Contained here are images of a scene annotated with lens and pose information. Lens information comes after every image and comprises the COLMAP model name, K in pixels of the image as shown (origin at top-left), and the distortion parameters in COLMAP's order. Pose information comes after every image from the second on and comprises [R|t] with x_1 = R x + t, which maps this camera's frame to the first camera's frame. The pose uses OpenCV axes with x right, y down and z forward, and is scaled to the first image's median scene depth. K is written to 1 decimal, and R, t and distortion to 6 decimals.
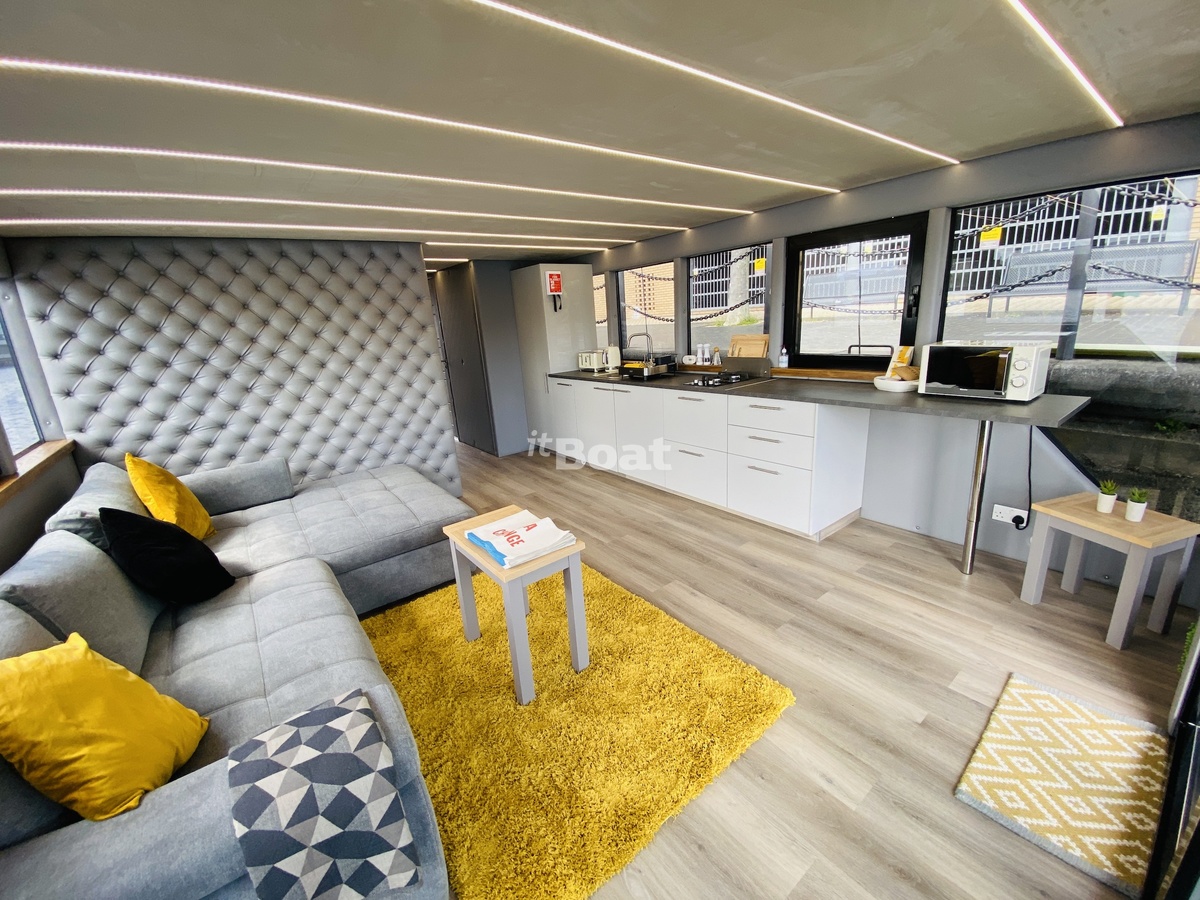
lens RADIAL K [[479.9, 0, 596.1], [0, 479.9, 451.6], [0, 0, 1]] dist [0.026042, -0.023073]
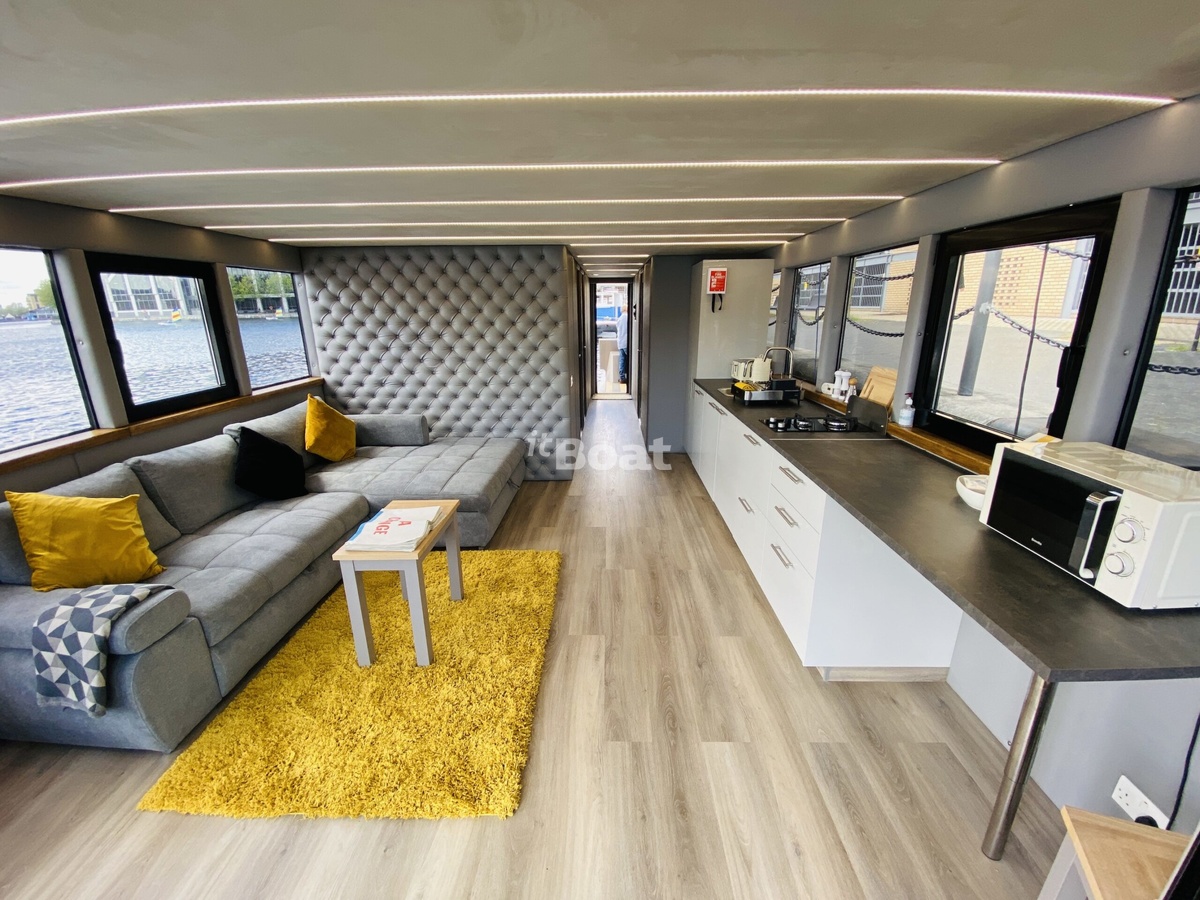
lens RADIAL K [[479.9, 0, 596.1], [0, 479.9, 451.6], [0, 0, 1]] dist [0.026042, -0.023073]
pose [[0.783882, 0.235995, -0.574313, 0.533409], [-0.212750, 0.971049, 0.108637, -0.143455], [0.583324, 0.037027, 0.811395, 0.230636]]
